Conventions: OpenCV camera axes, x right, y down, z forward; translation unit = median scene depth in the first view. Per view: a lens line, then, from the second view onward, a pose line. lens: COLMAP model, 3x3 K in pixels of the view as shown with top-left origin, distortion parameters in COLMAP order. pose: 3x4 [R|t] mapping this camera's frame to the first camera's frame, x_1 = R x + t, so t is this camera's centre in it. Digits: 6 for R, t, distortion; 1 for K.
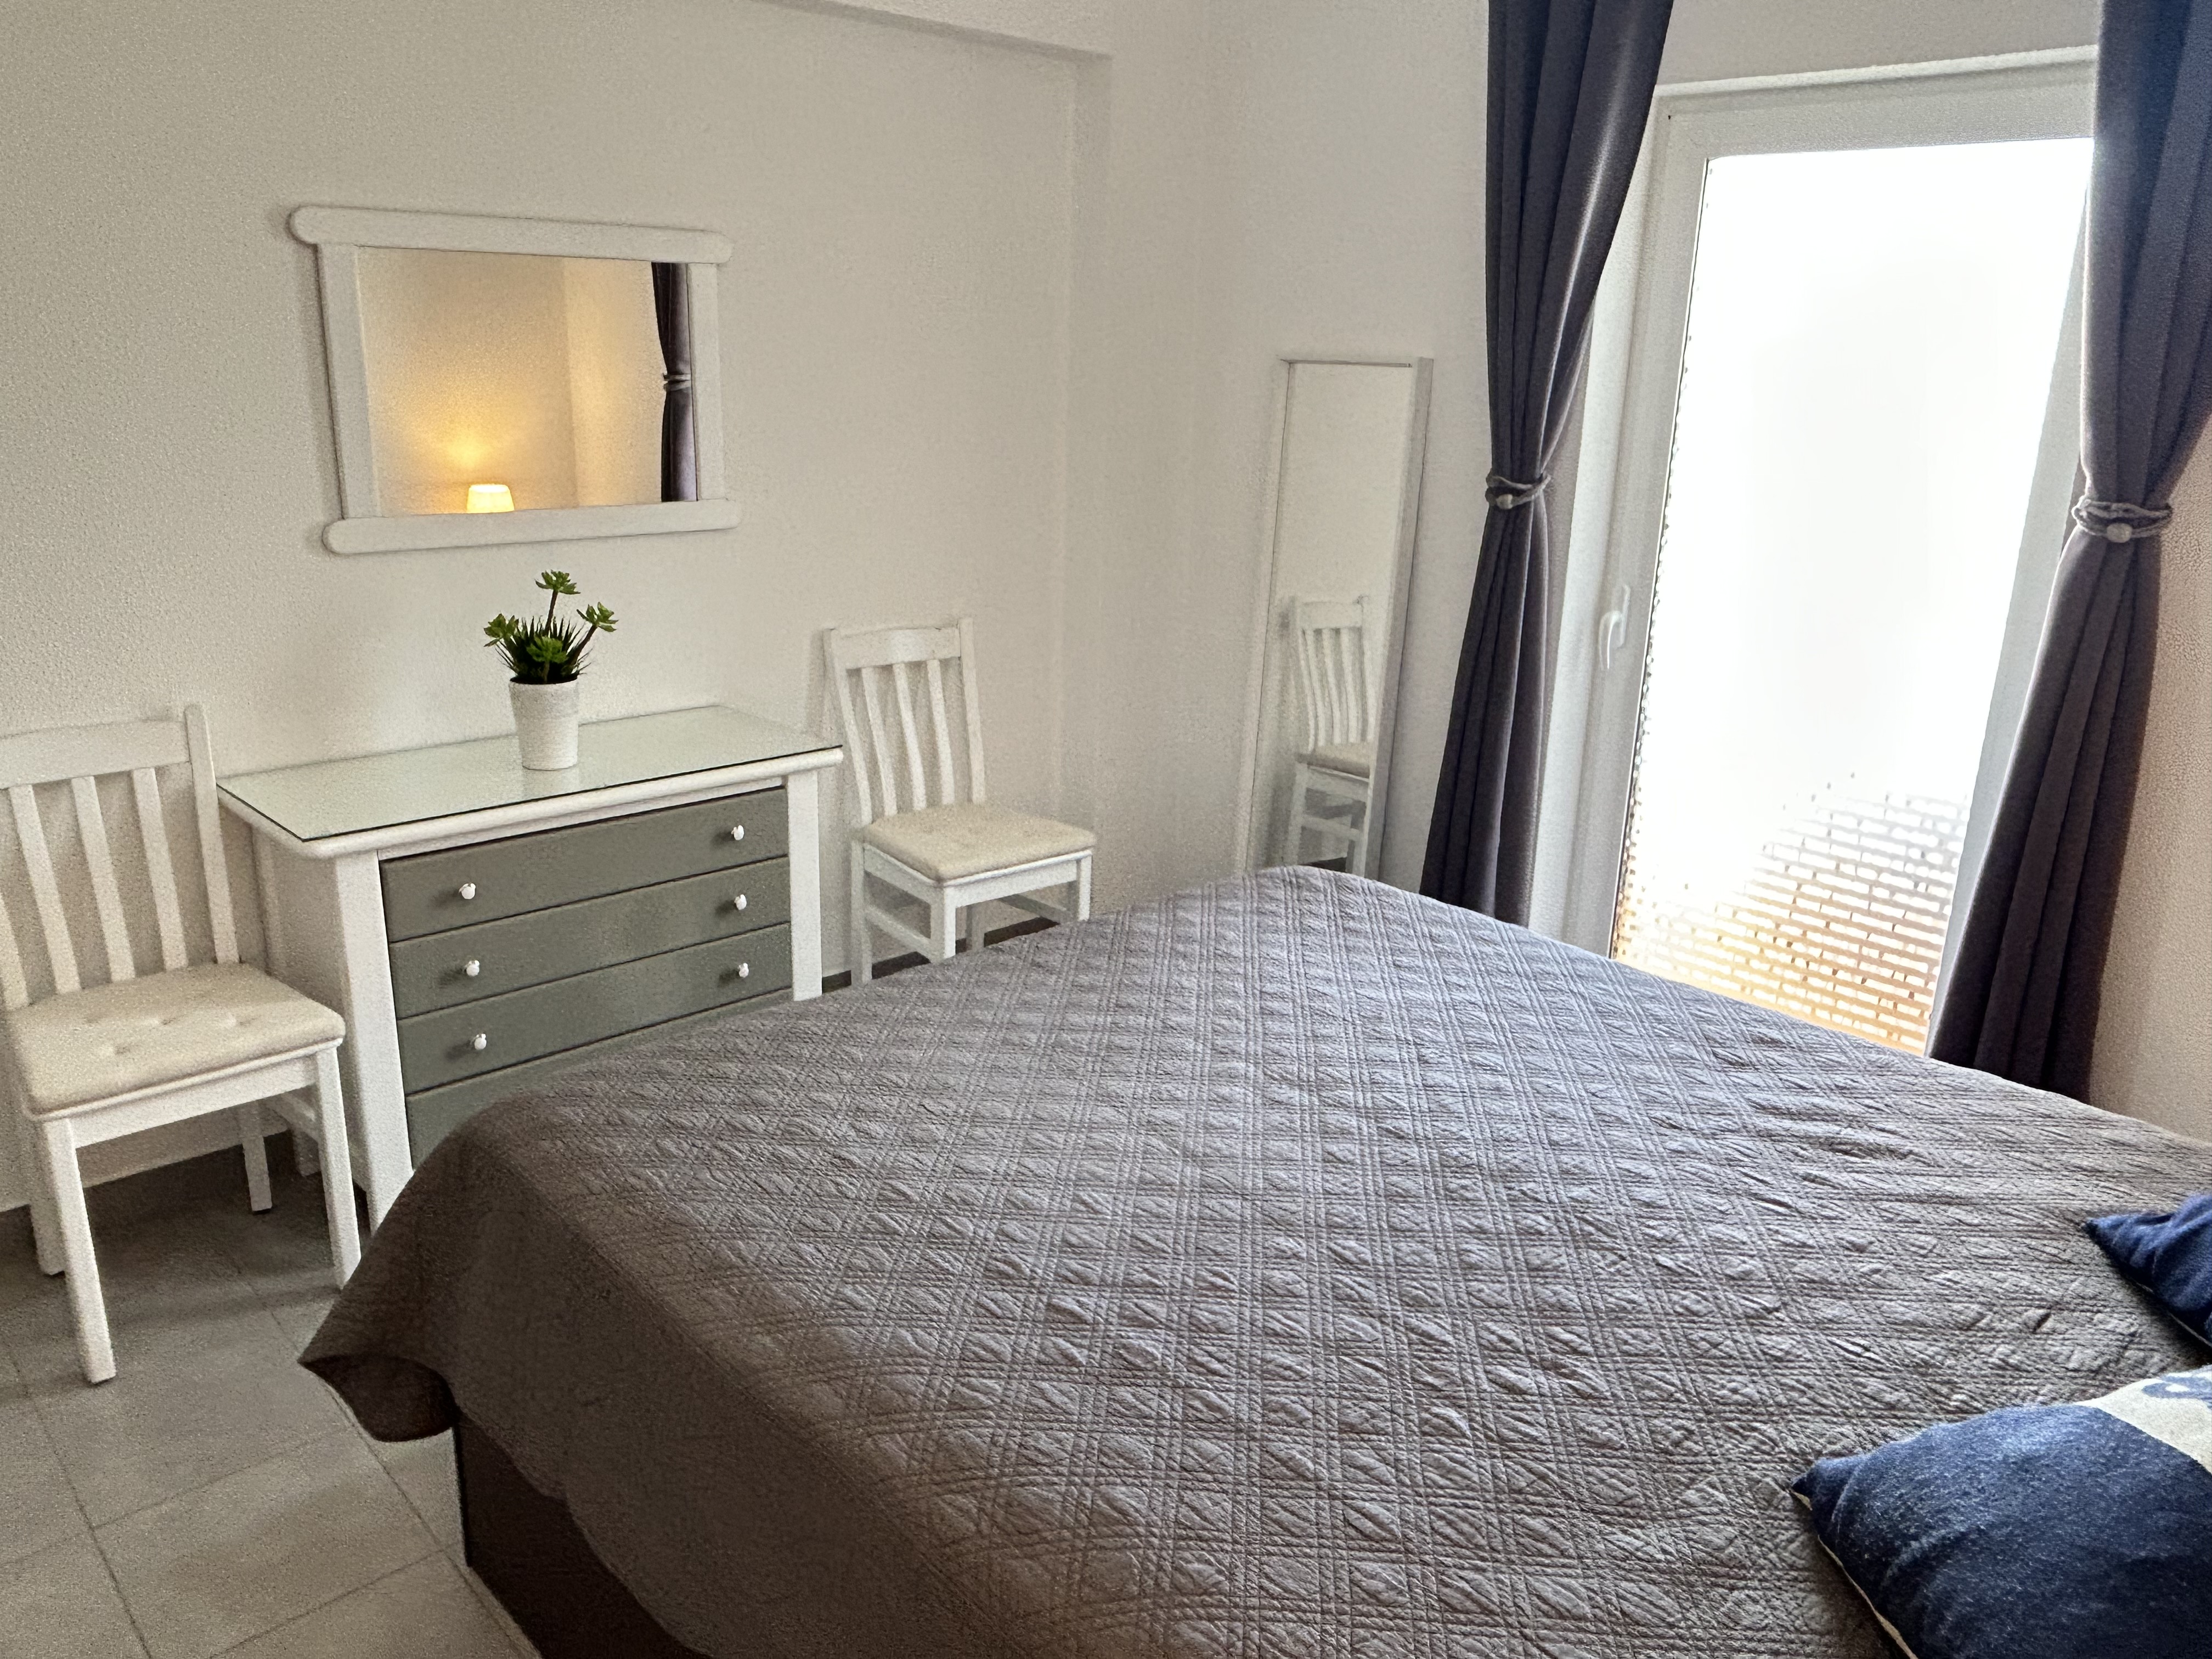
lens RADIAL K [[1628.4, 0, 1105.3], [0, 1628.4, 830.5], [0, 0, 1]] dist [0.004082, -0.000326]
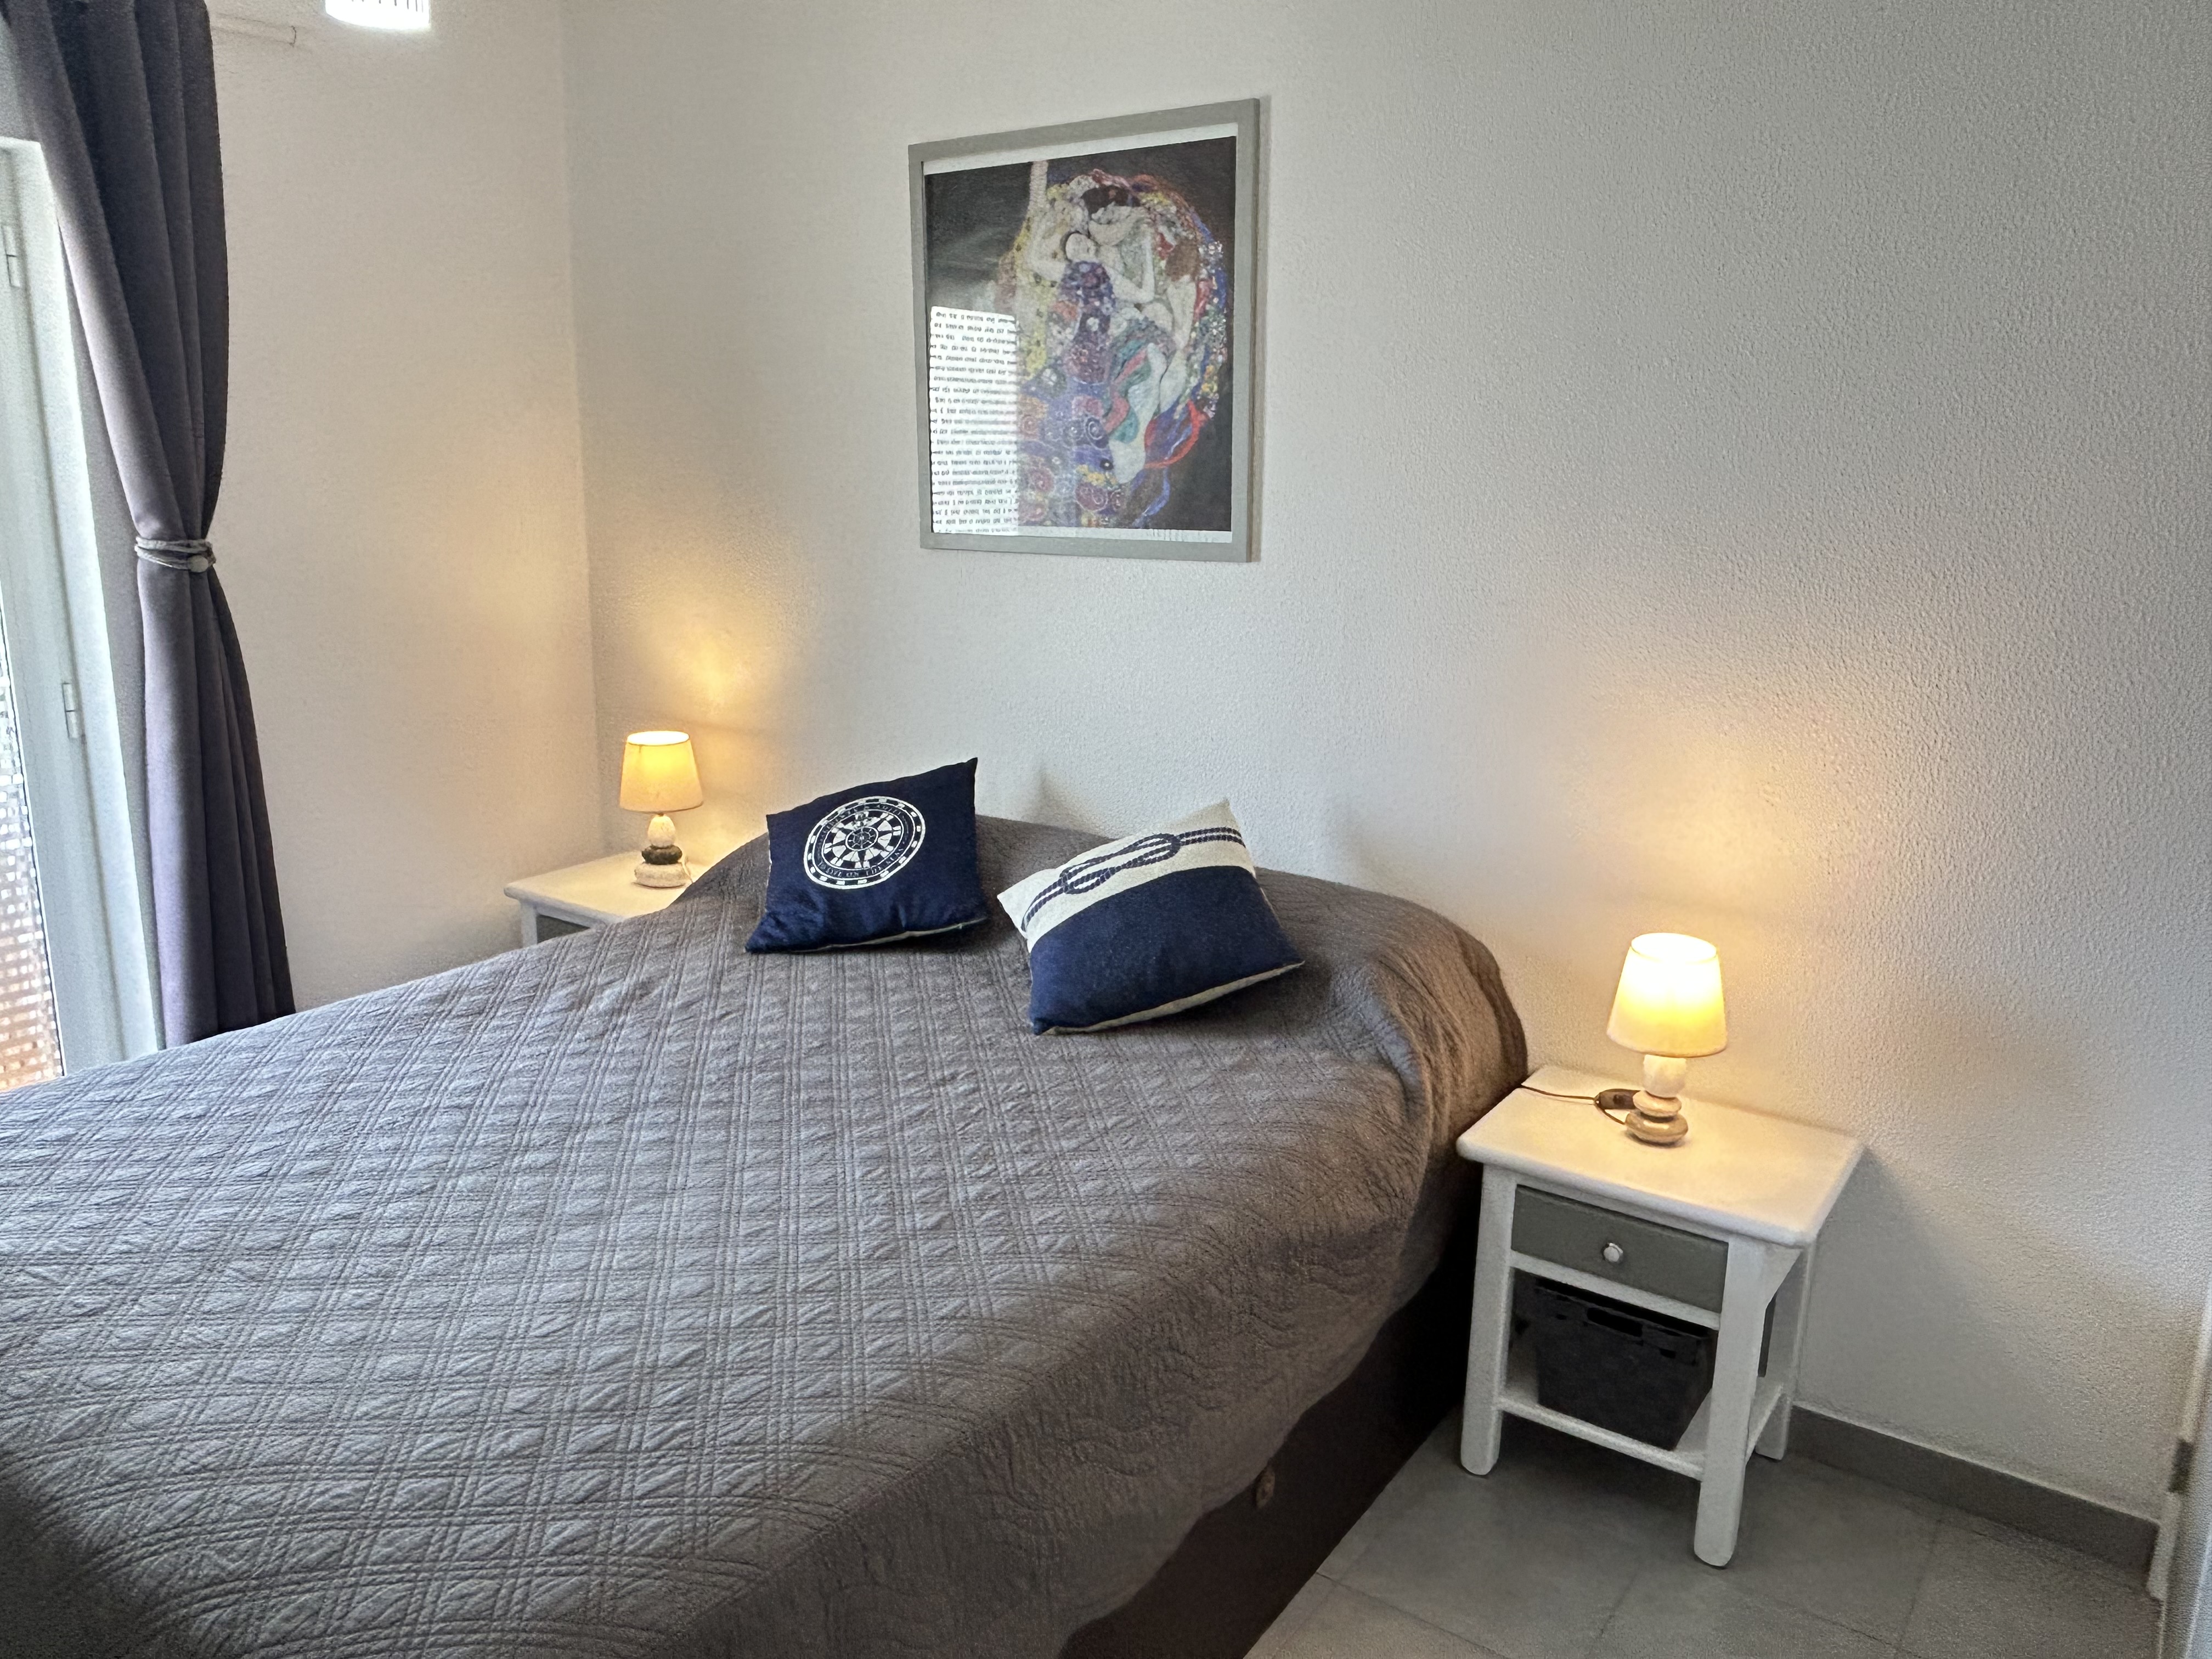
lens RADIAL K [[1628.4, 0, 1106.4], [0, 1628.4, 833.4], [0, 0, 1]] dist [0.004082, -0.000326]
pose [[-0.216454, -0.265963, 0.939368, -0.926444], [0.245843, 0.916324, 0.316087, -0.280405], [-0.944833, 0.299355, -0.132957, 0.757397]]
